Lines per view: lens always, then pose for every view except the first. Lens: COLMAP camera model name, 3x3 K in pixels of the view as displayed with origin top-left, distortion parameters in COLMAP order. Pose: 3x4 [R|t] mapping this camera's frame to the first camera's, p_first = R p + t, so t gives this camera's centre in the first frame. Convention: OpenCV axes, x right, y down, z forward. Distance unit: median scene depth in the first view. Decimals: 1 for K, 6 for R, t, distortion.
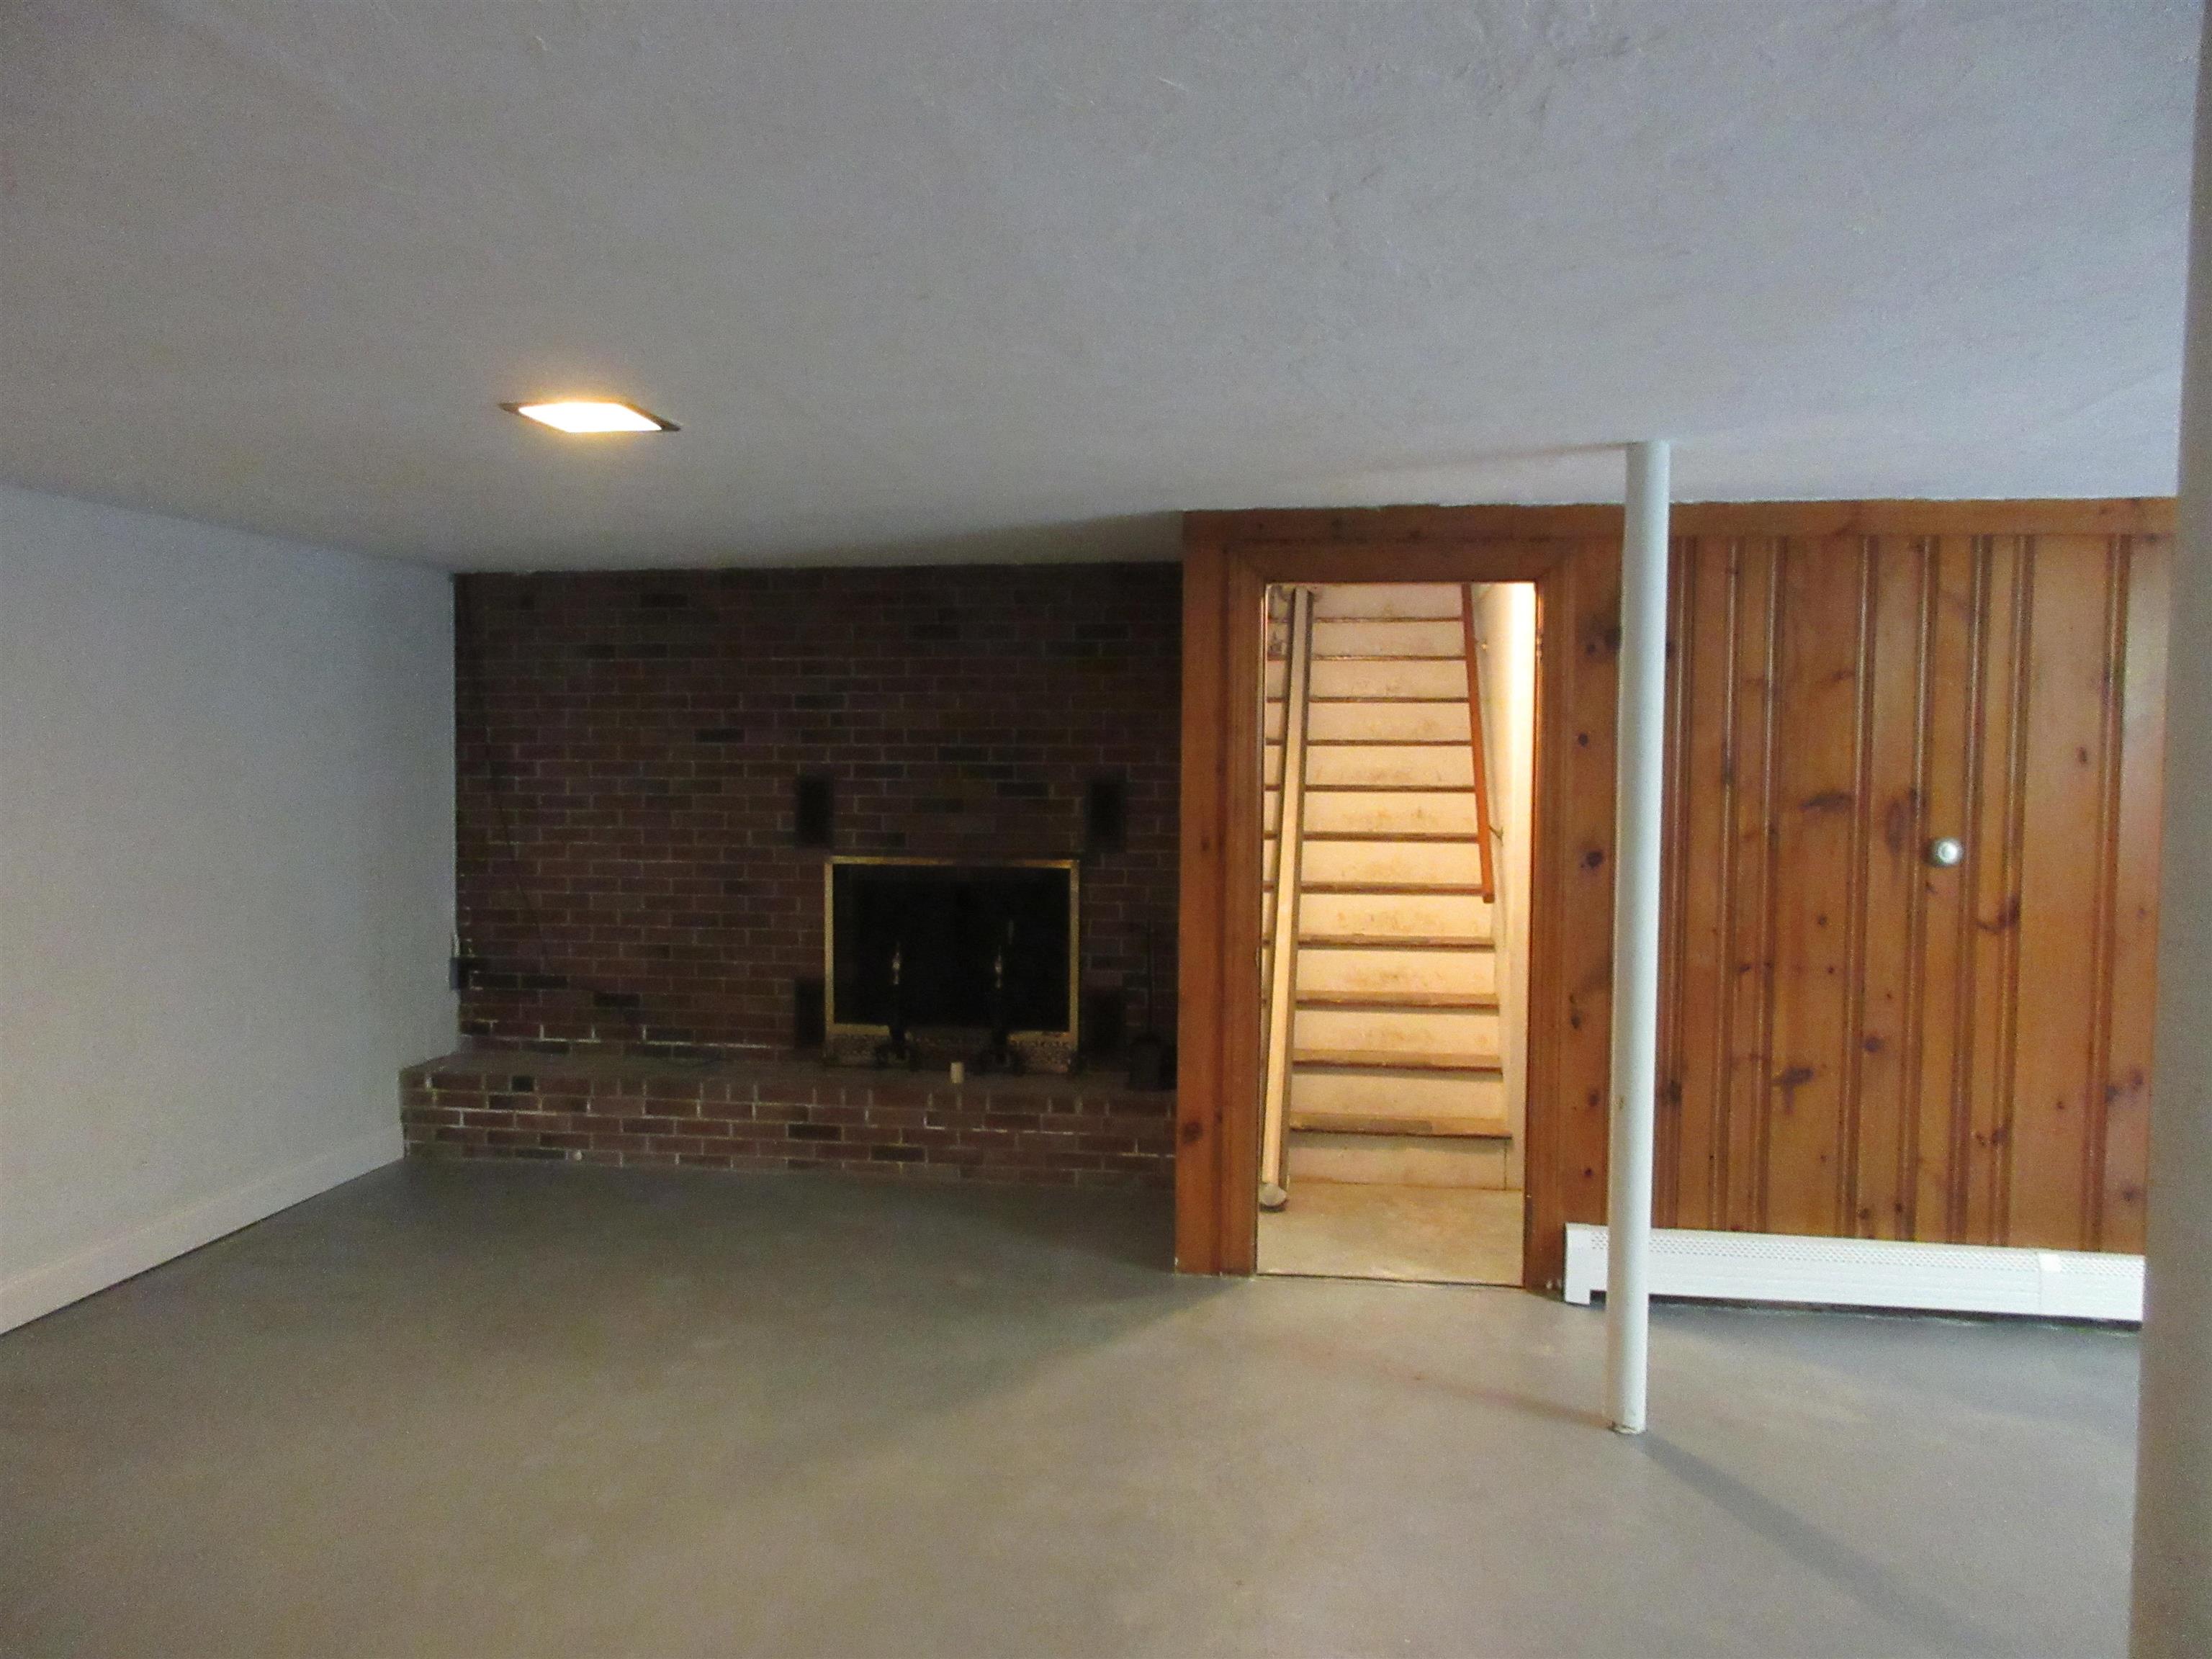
lens RADIAL K [[1652.8, 0, 1103.0], [0, 1652.8, 801.9], [0, 0, 1]] dist [-0.012756, 0.066307]
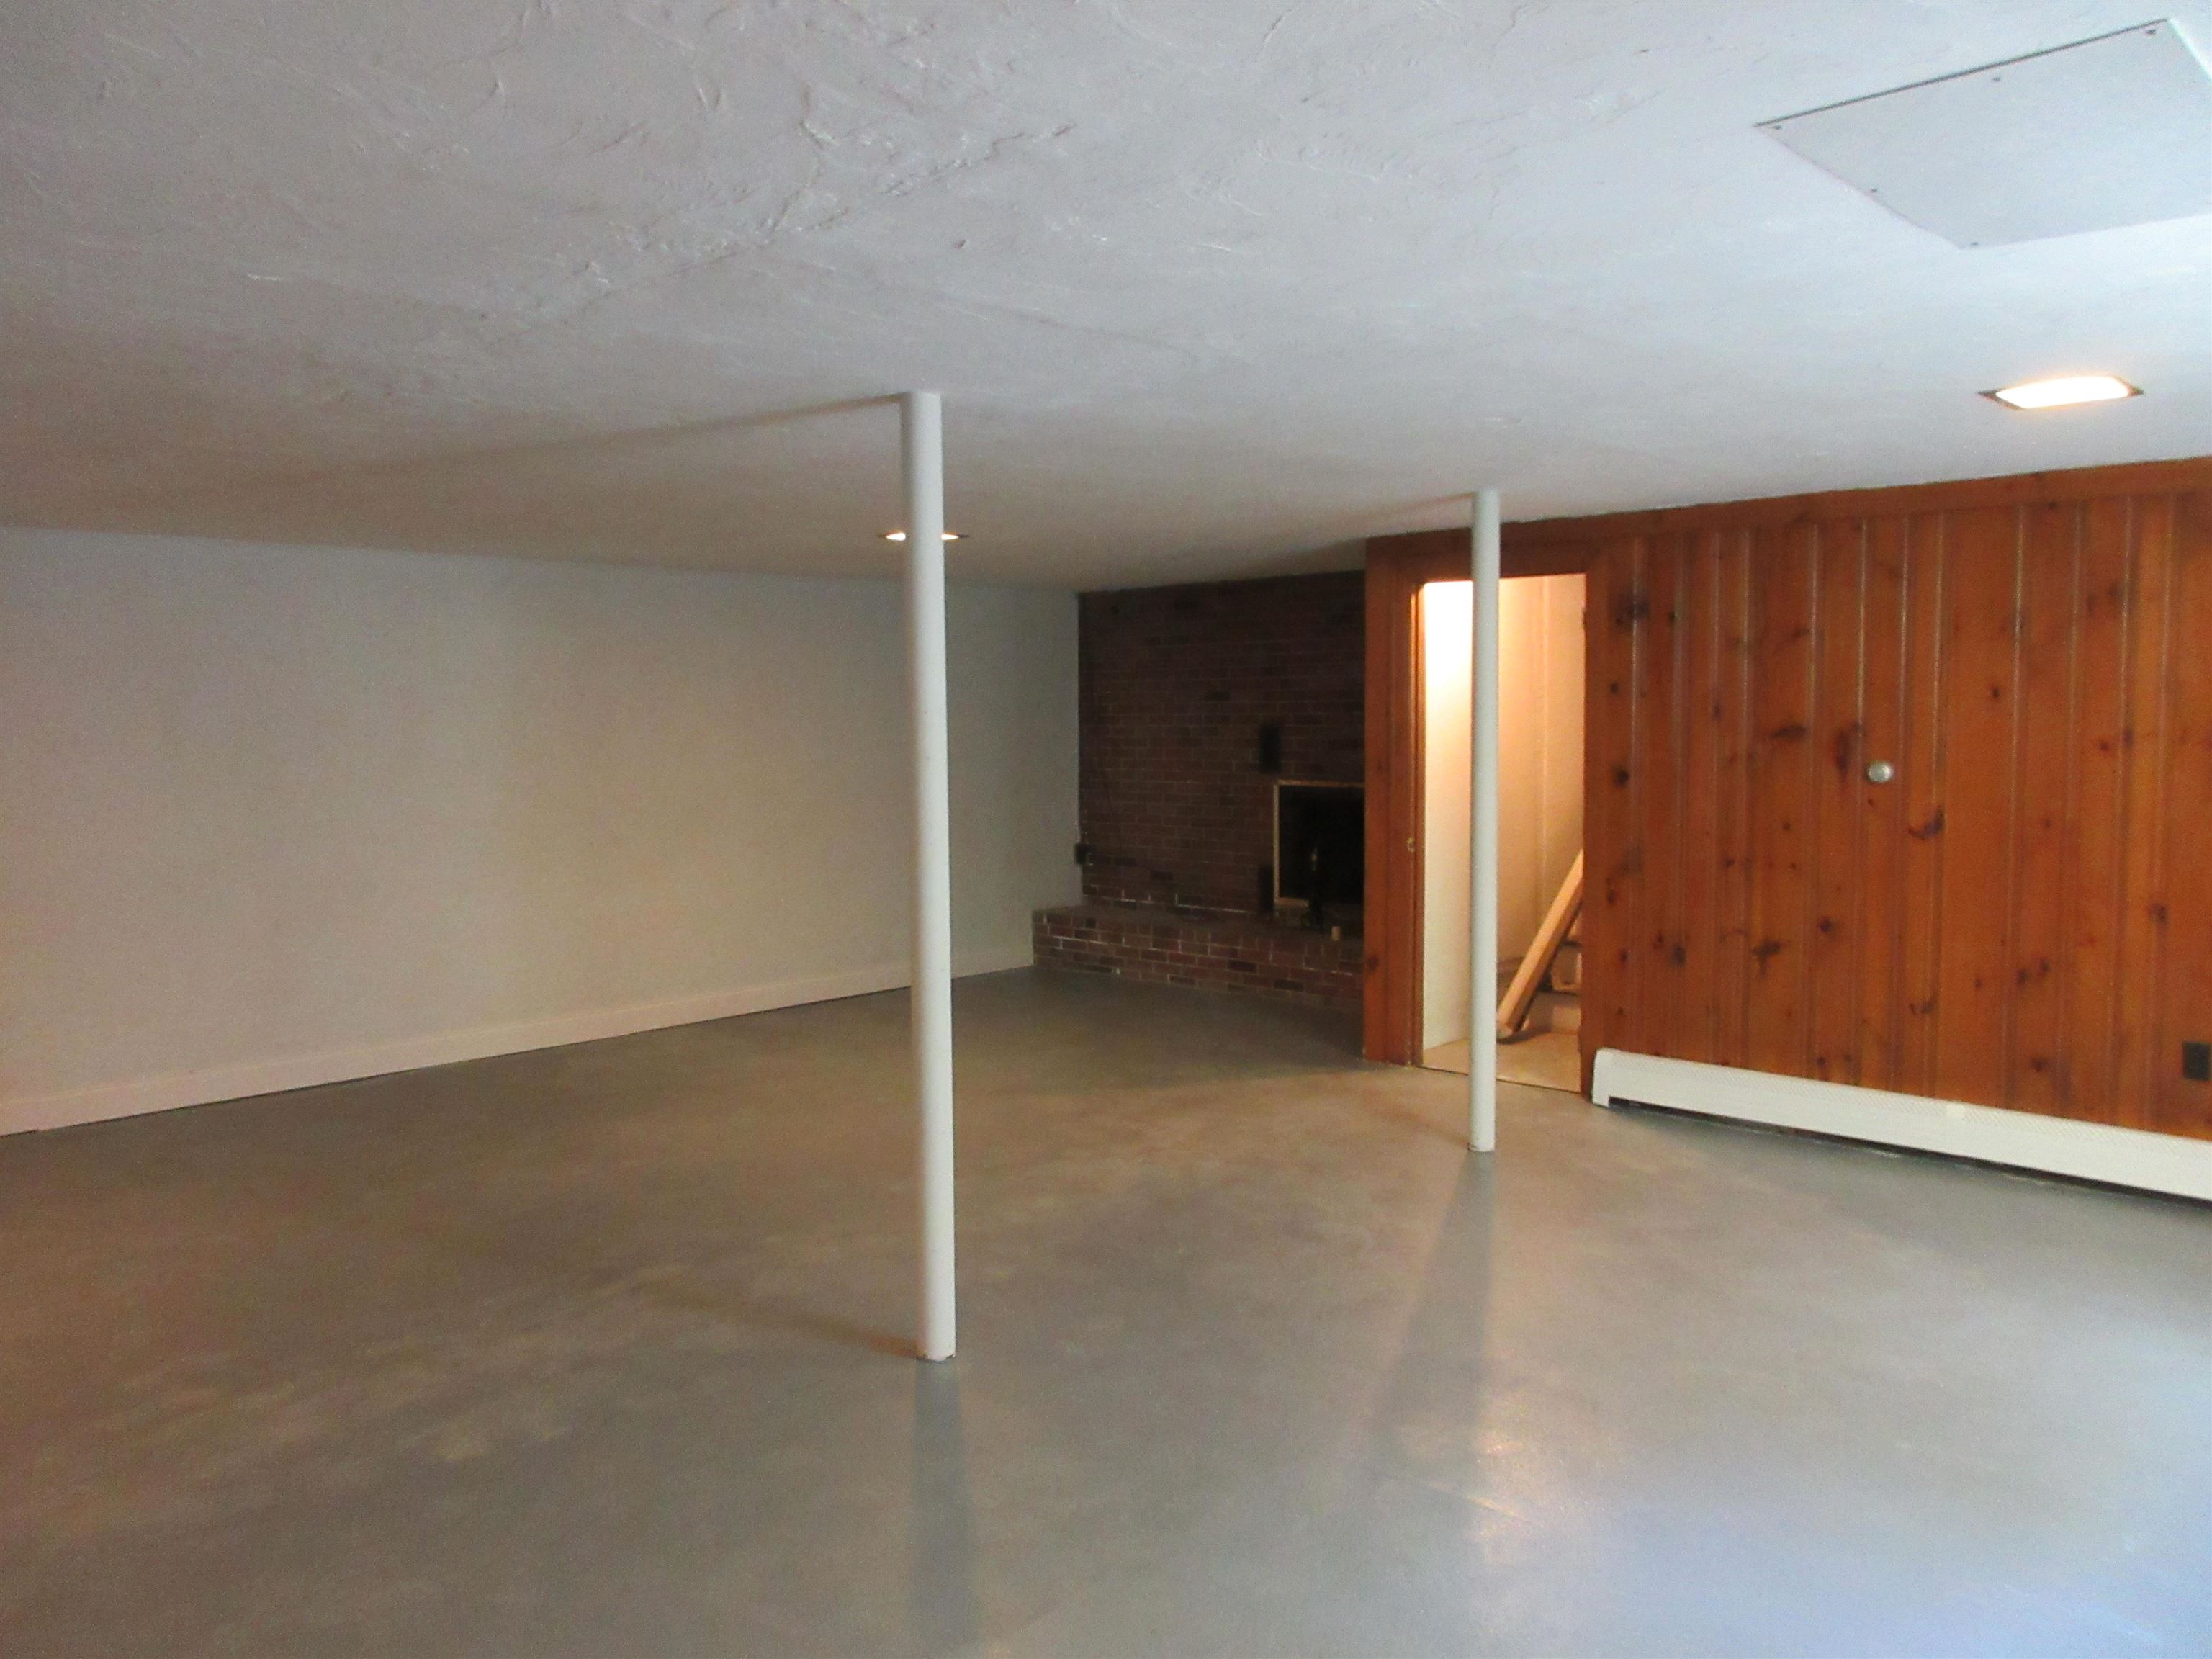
lens RADIAL K [[1638.8, 0, 1104.9], [0, 1638.8, 821.6], [0, 0, 1]] dist [-0.005760, 0.005062]
pose [[0.812508, 0.027137, -0.582317, 0.573723], [-0.008435, 0.999359, 0.034802, 0.022492], [0.582888, -0.023364, 0.812216, -0.249582]]
